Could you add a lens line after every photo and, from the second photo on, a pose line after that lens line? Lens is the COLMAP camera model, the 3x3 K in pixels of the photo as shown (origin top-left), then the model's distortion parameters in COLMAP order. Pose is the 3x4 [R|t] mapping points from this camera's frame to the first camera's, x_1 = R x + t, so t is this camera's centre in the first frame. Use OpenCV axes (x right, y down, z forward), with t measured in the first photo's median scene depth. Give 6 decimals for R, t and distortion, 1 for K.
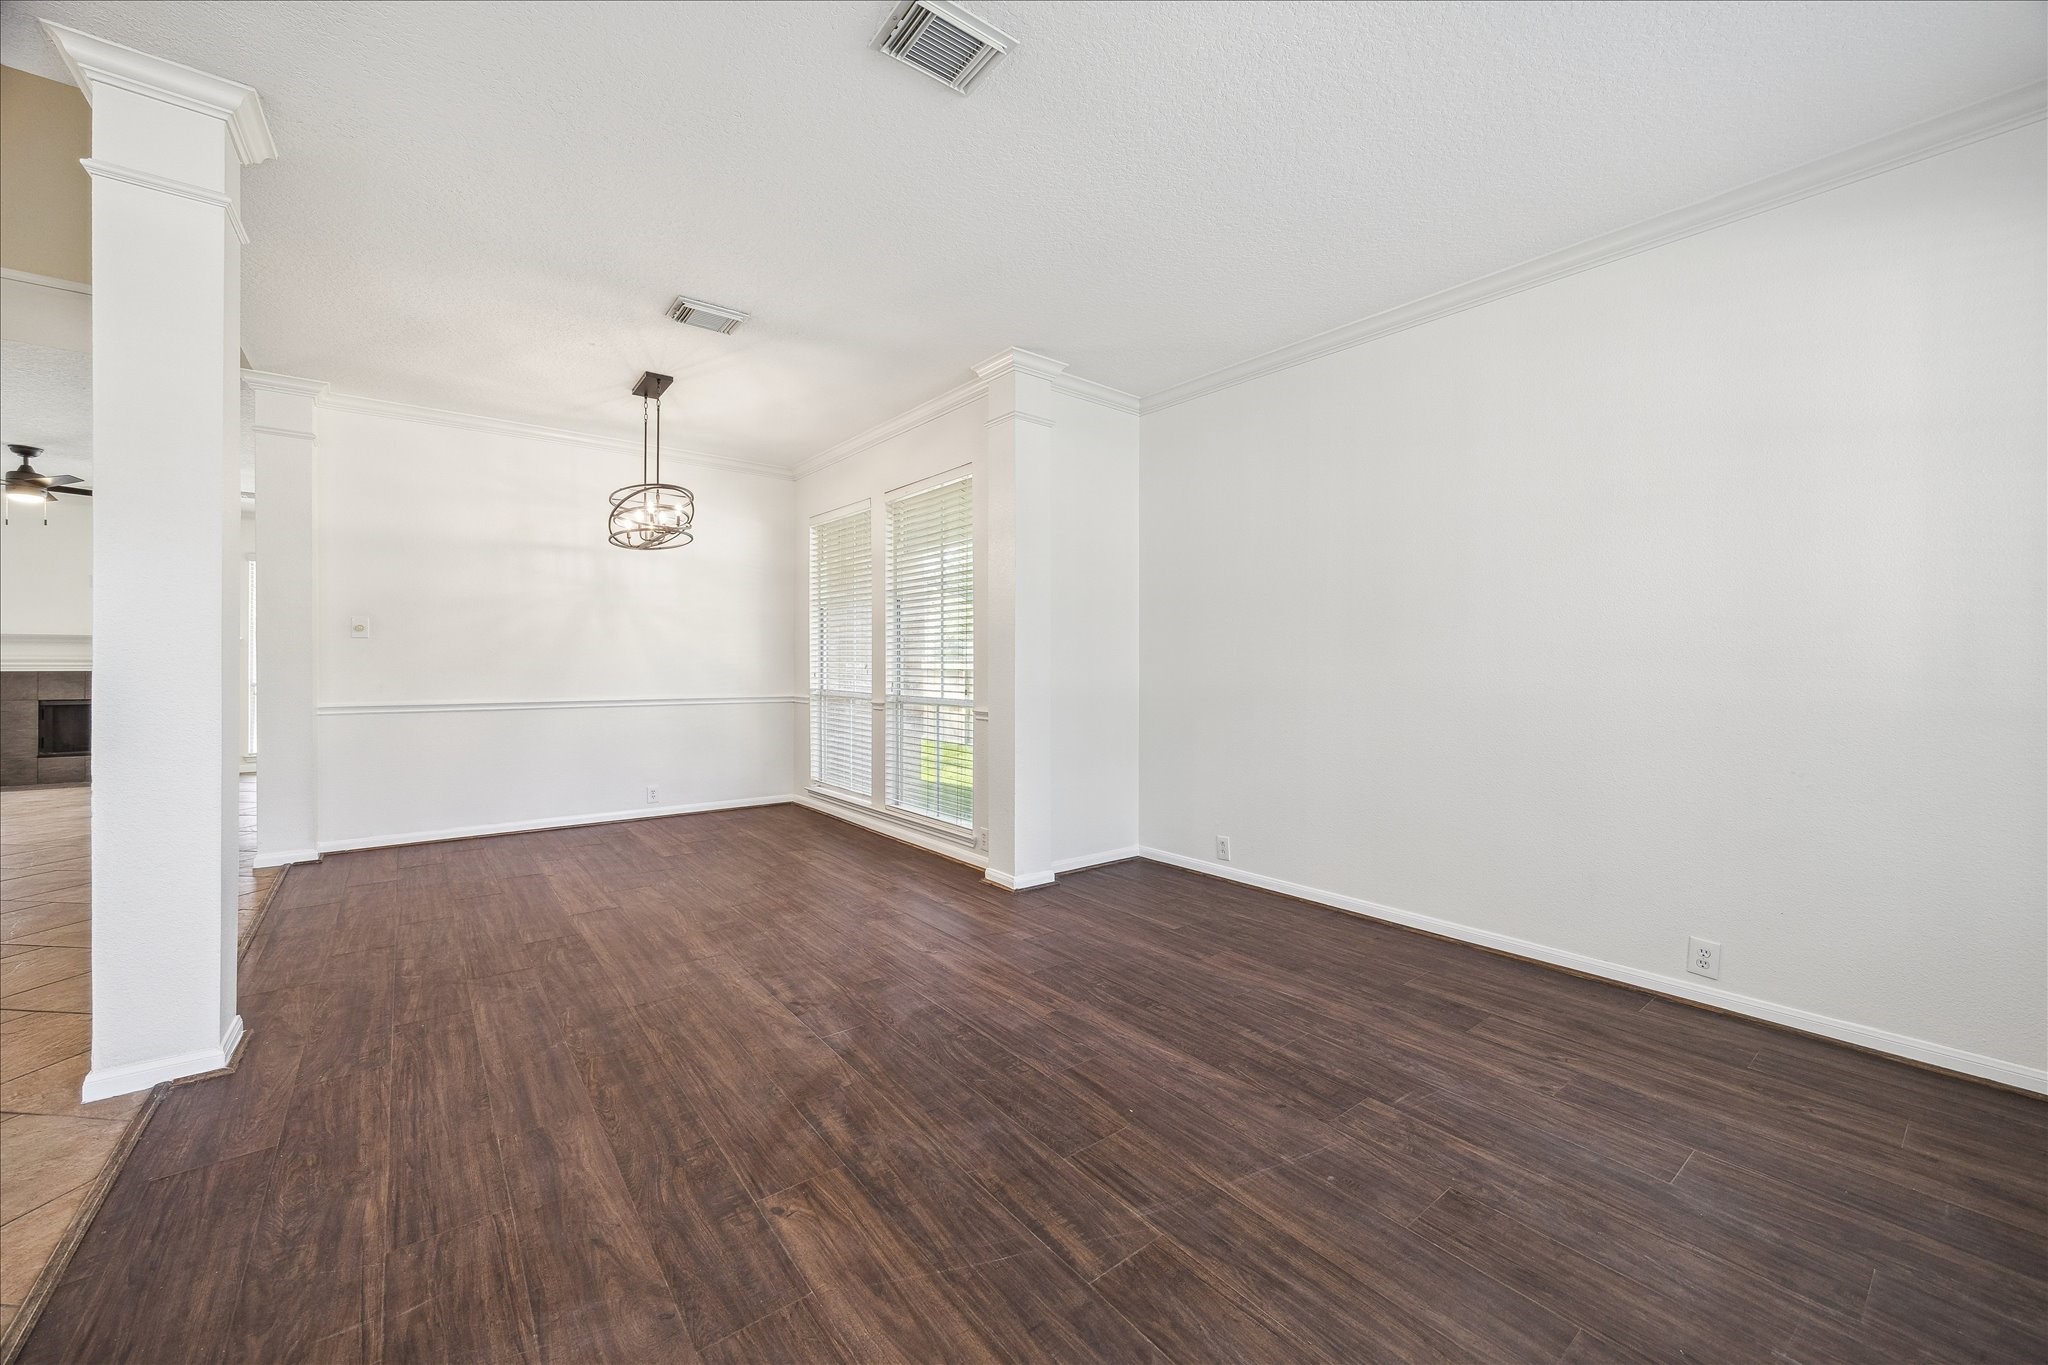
lens RADIAL K [[786.7, 0, 1032.3], [0, 786.7, 672.0], [0, 0, 1]] dist [-0.000832, 0.000094]
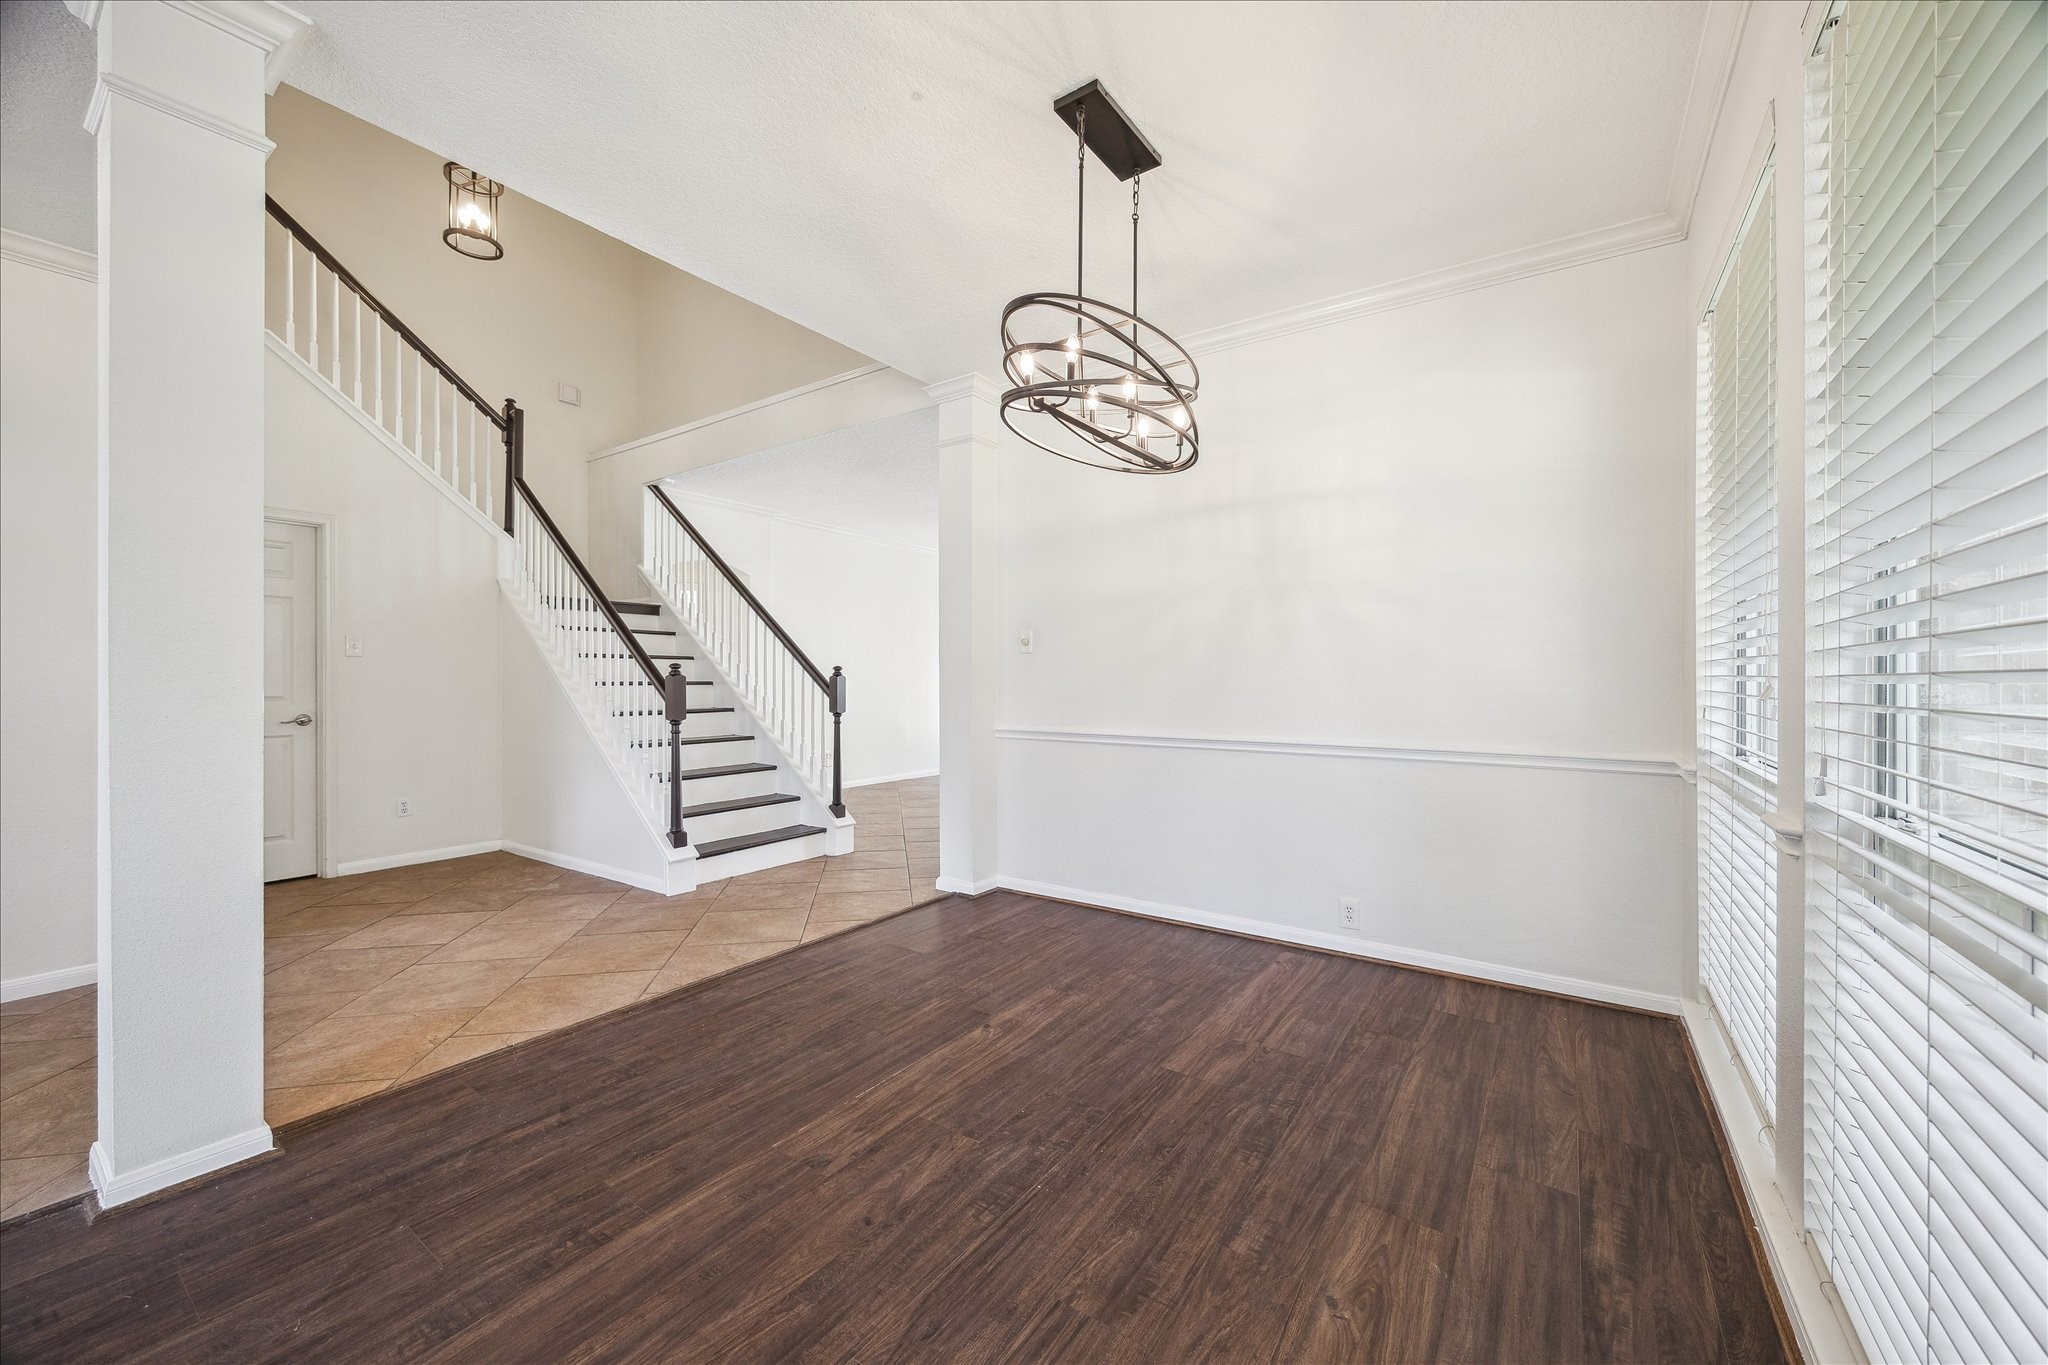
lens RADIAL K [[778.7, 0, 1030.8], [0, 778.7, 680.7], [0, 0, 1]] dist [0.000778, 0.000288]
pose [[0.291589, -0.001394, -0.956543, -0.028081], [-0.010159, 0.999938, -0.004554, -0.014933], [0.956490, 0.011045, 0.291557, 1.294711]]
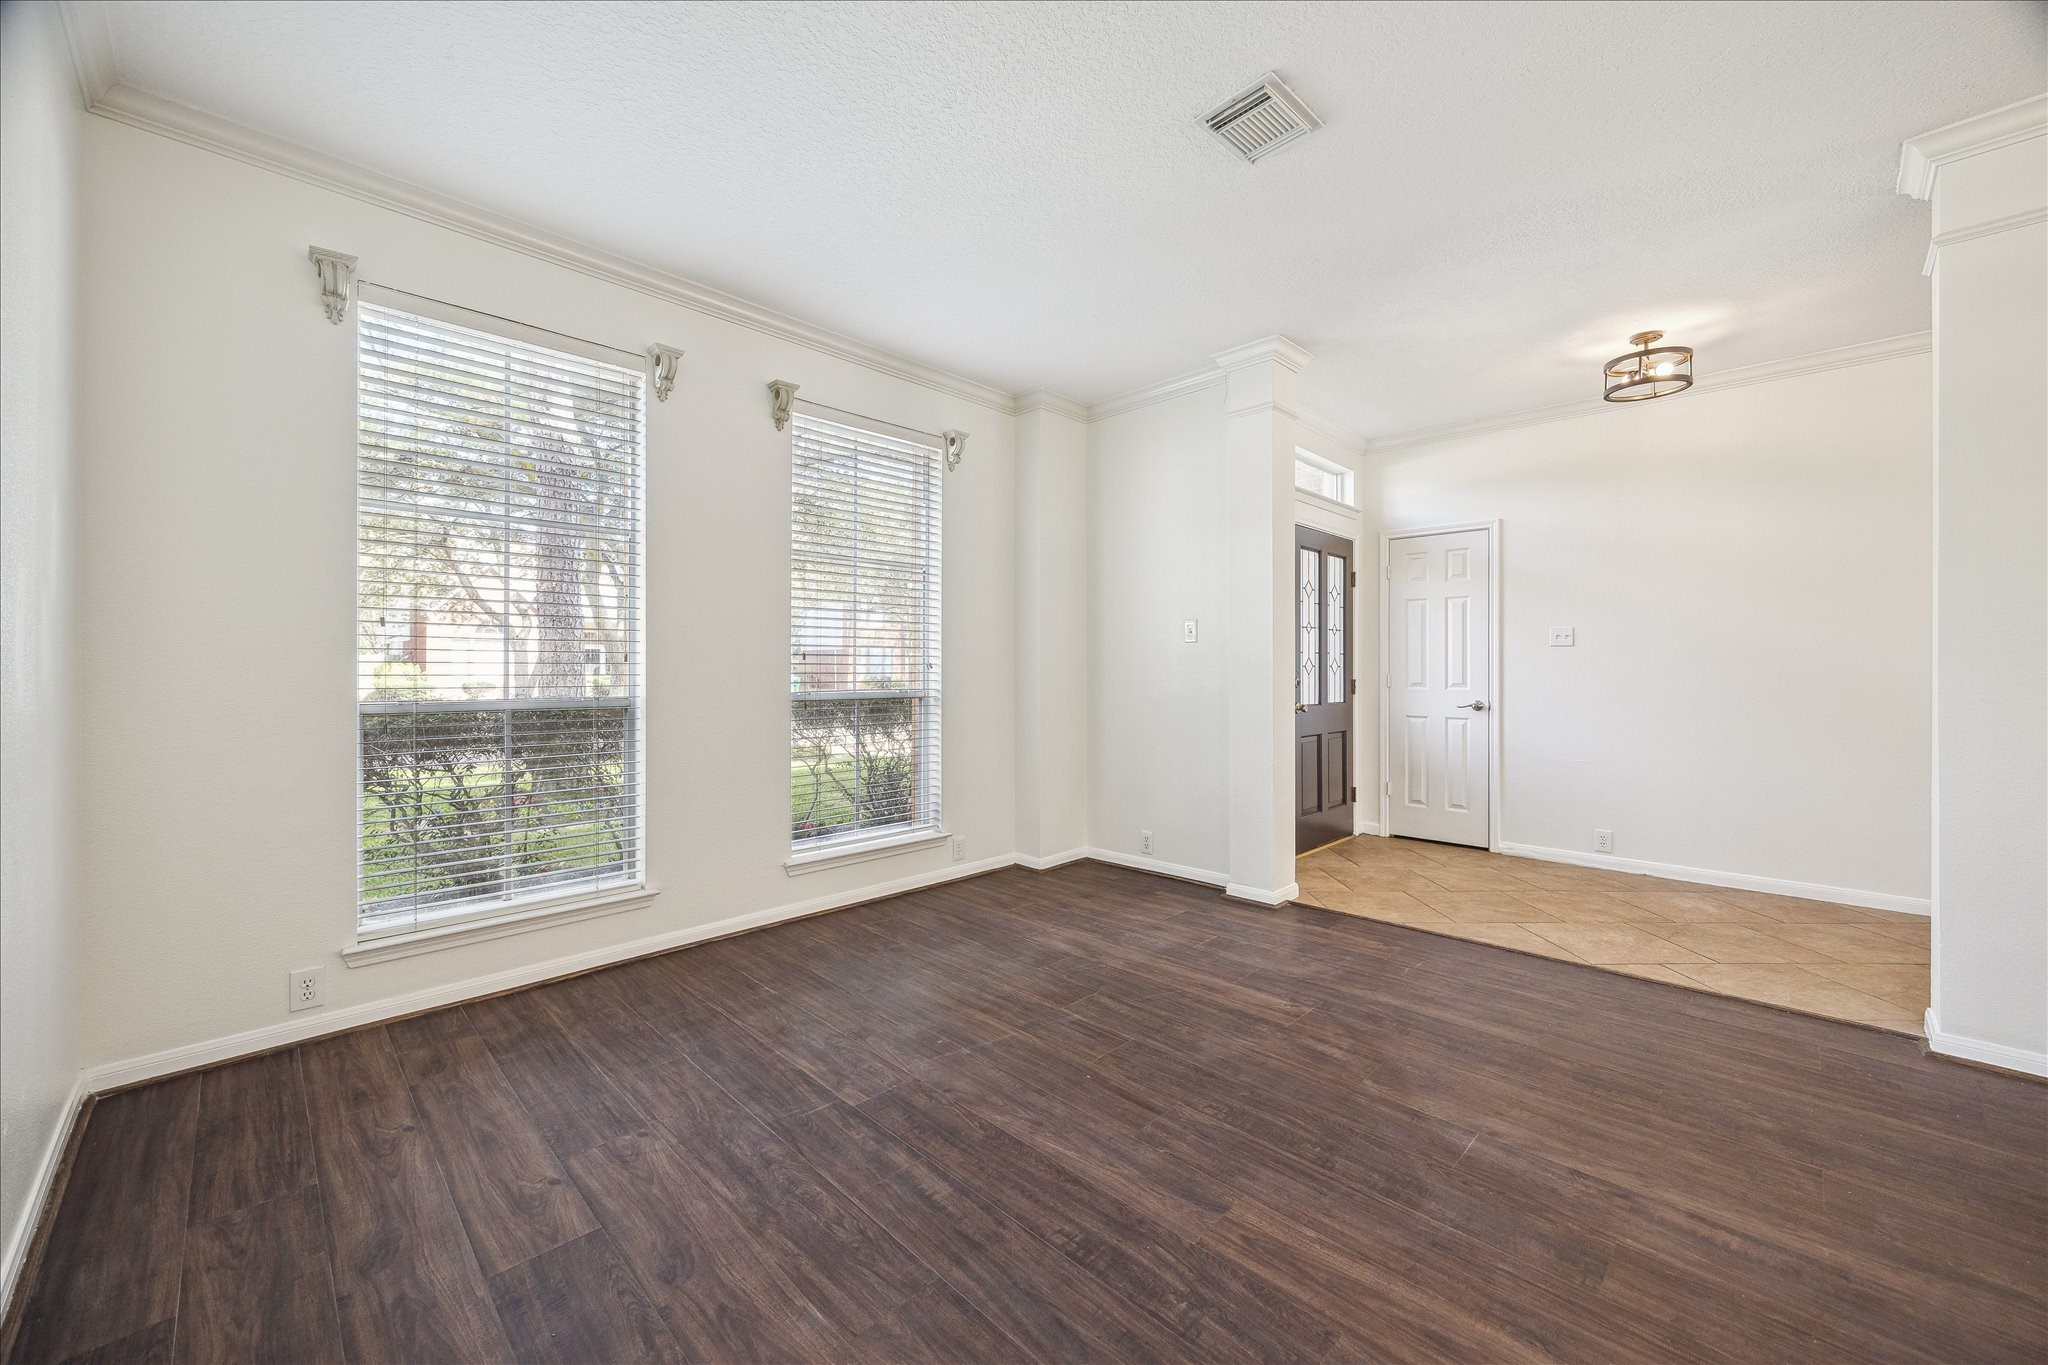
lens RADIAL K [[793.8, 0, 1044.5], [0, 793.8, 661.7], [0, 0, 1]] dist [0.000280, 0.000027]
pose [[-0.990513, -0.004740, -0.137335, 0.245170], [-0.004960, 0.999987, 0.001258, -0.014084], [0.137327, 0.001927, -0.990524, 1.499136]]
